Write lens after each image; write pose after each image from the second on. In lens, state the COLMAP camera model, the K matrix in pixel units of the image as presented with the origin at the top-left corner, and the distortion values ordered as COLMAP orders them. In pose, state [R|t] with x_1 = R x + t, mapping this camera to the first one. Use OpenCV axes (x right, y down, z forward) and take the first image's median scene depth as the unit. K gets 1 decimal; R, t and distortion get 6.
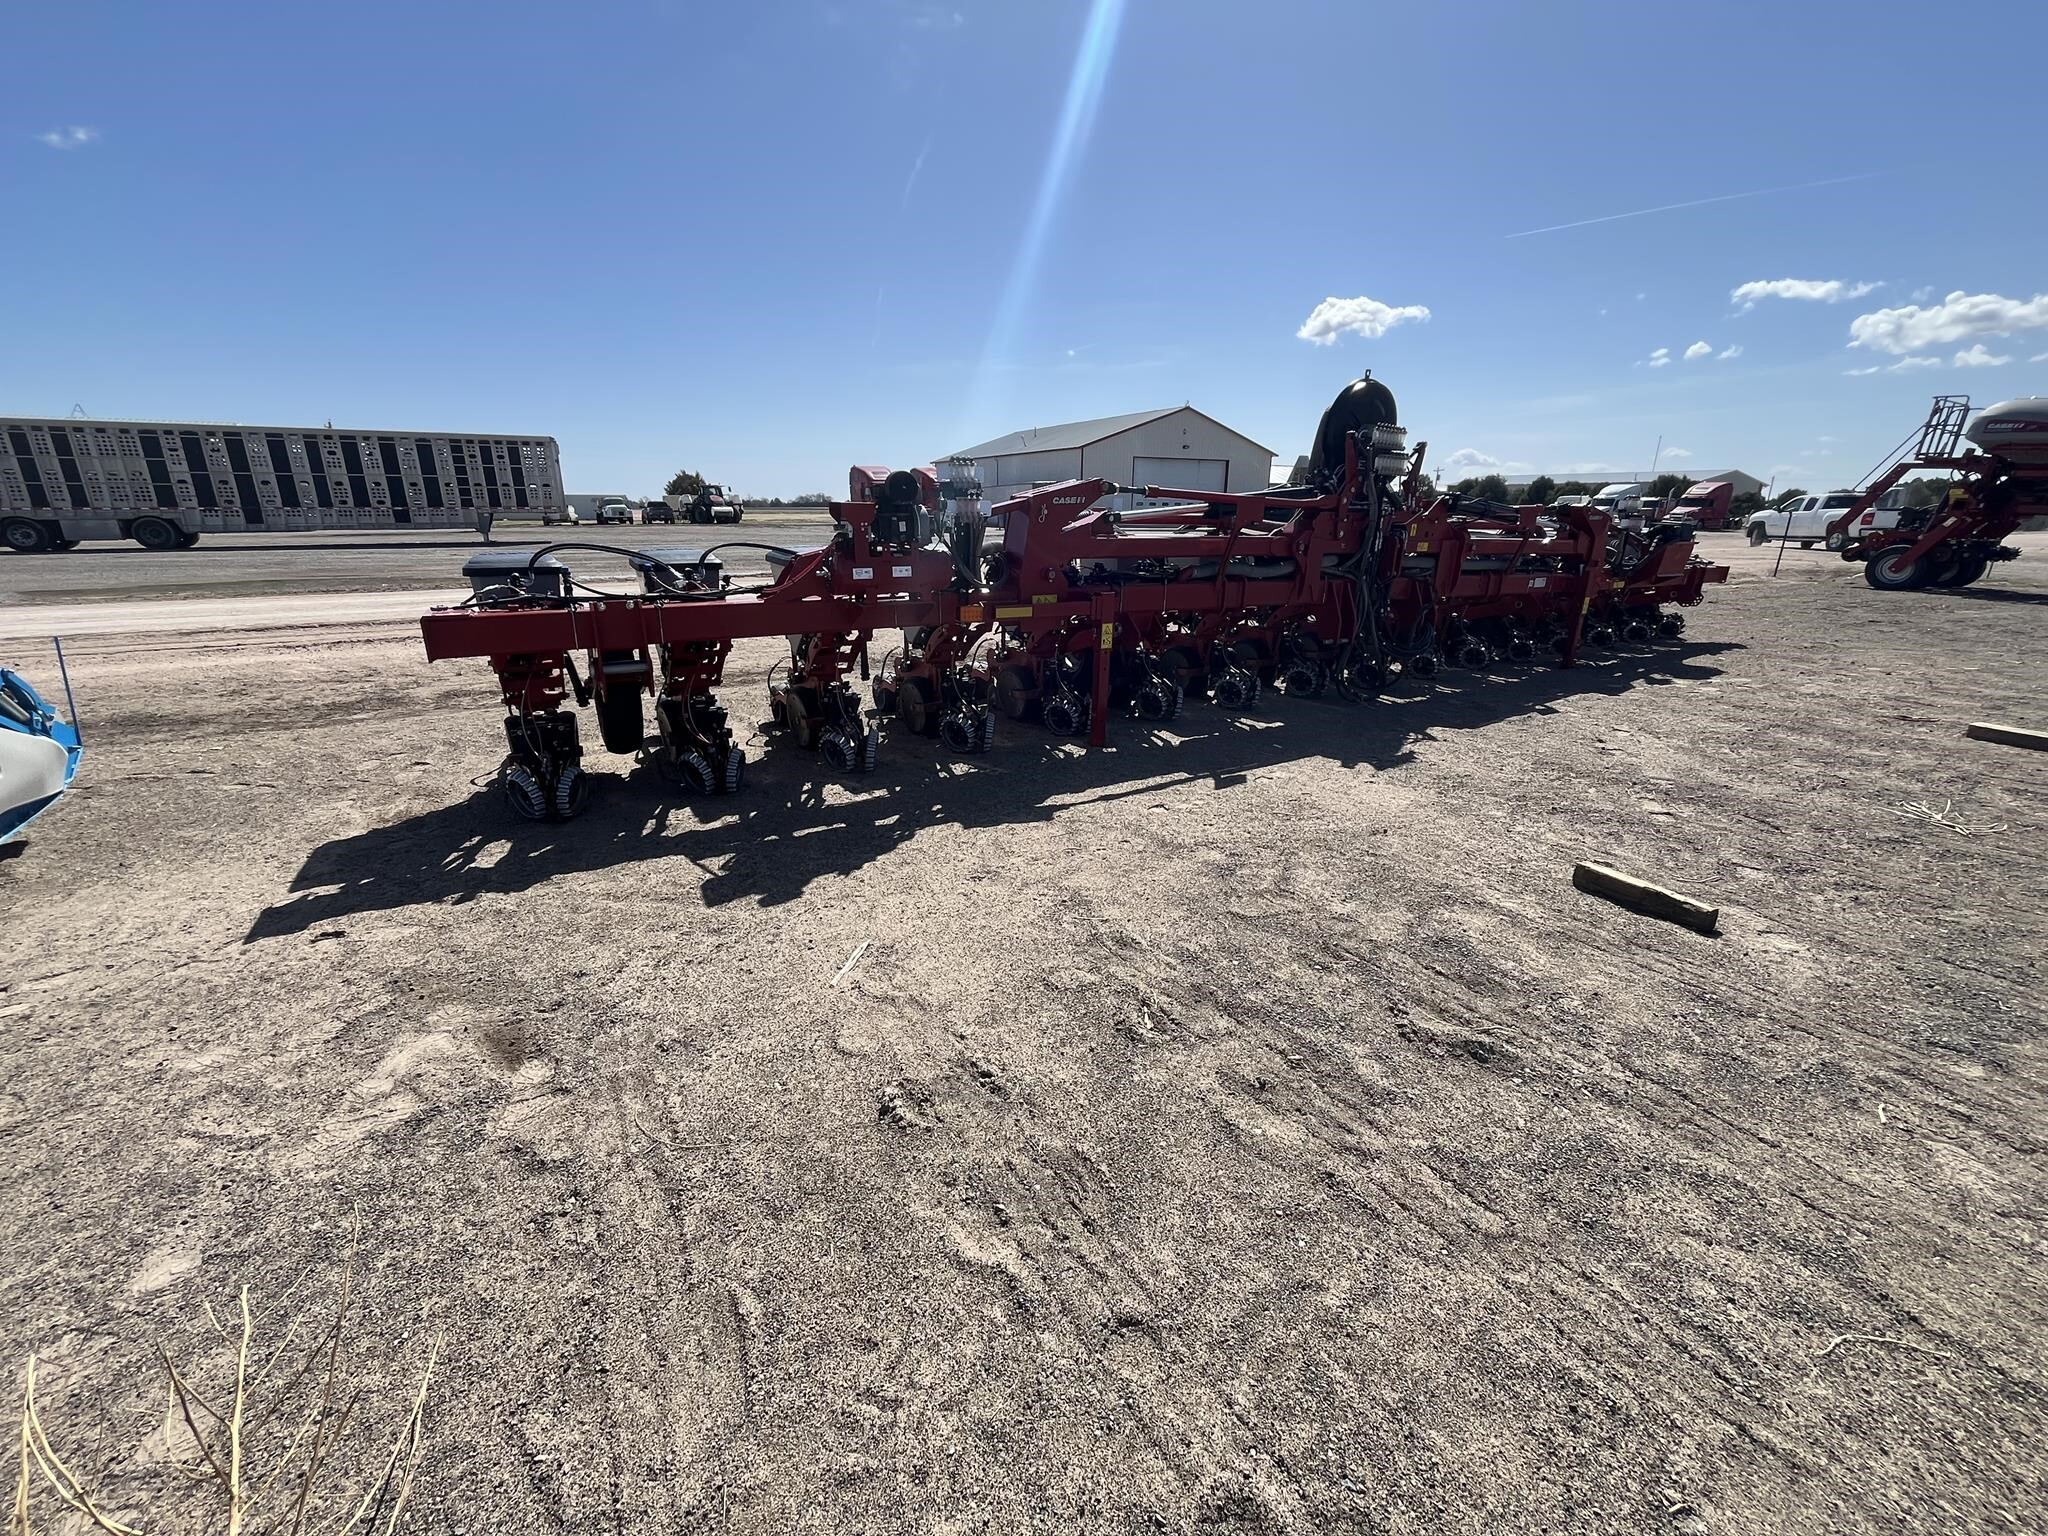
lens RADIAL K [[827.6, 0, 1020.0], [0, 827.6, 766.9], [0, 0, 1]] dist [-0.003003, -0.000034]
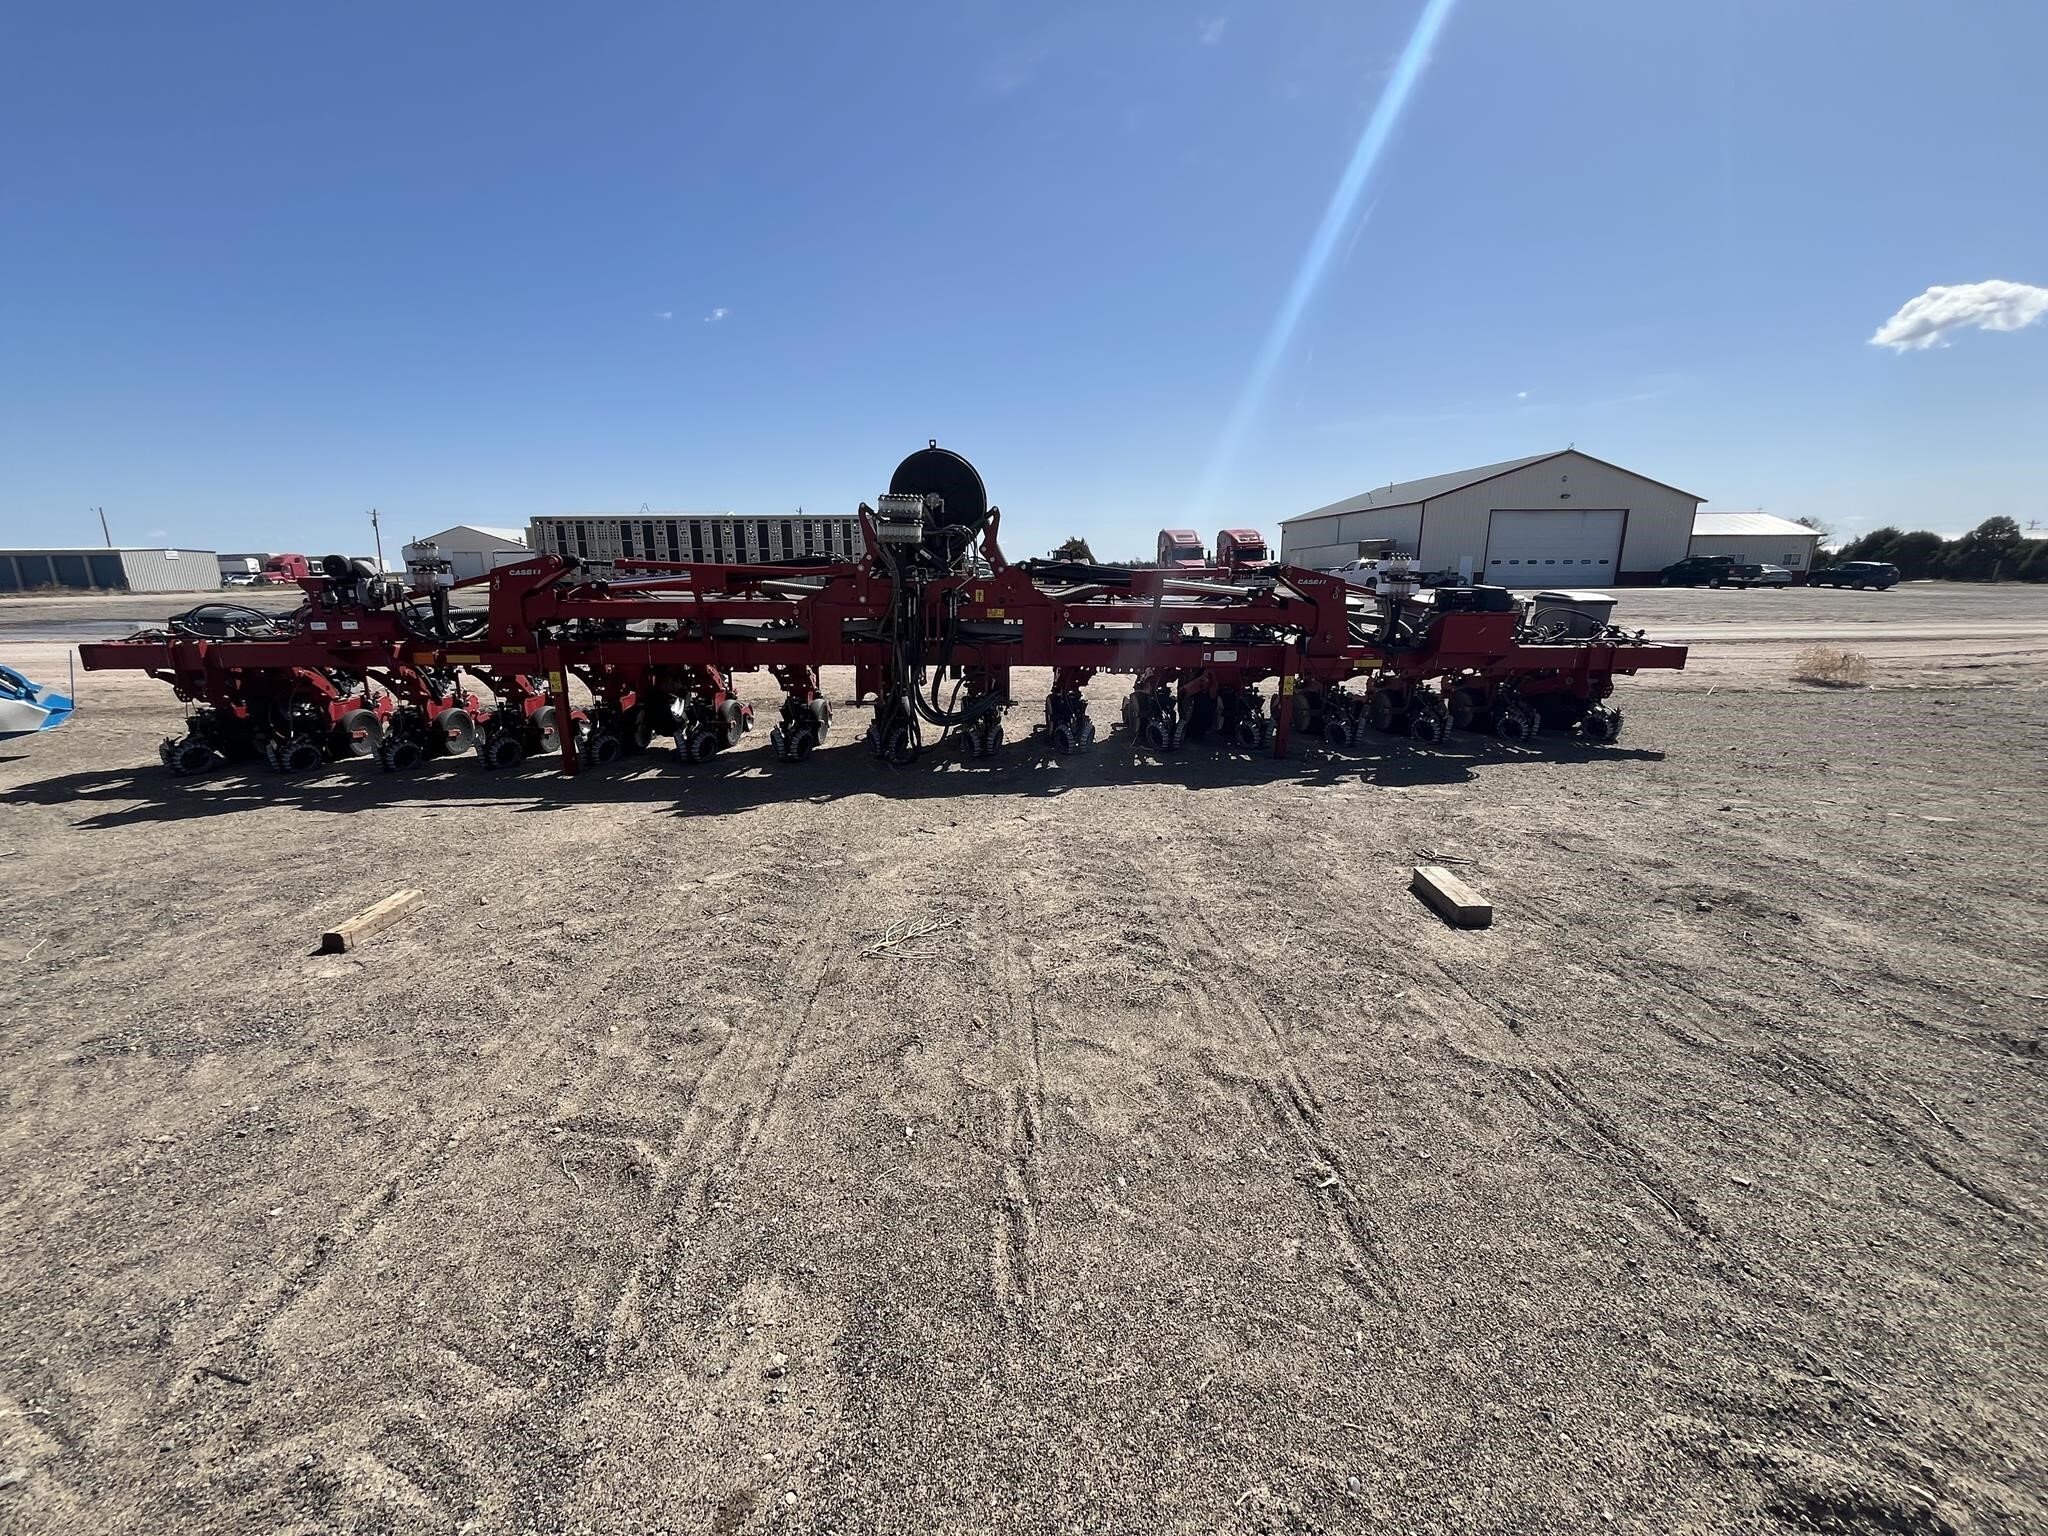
lens RADIAL K [[823.5, 0, 1019.4], [0, 823.5, 782.2], [0, 0, 1]] dist [-0.000194, 0.000463]
pose [[0.894141, 0.103681, -0.435617, 1.076578], [-0.125610, 0.991841, -0.021758, -0.065195], [0.429807, 0.074172, 0.899869, 0.197566]]
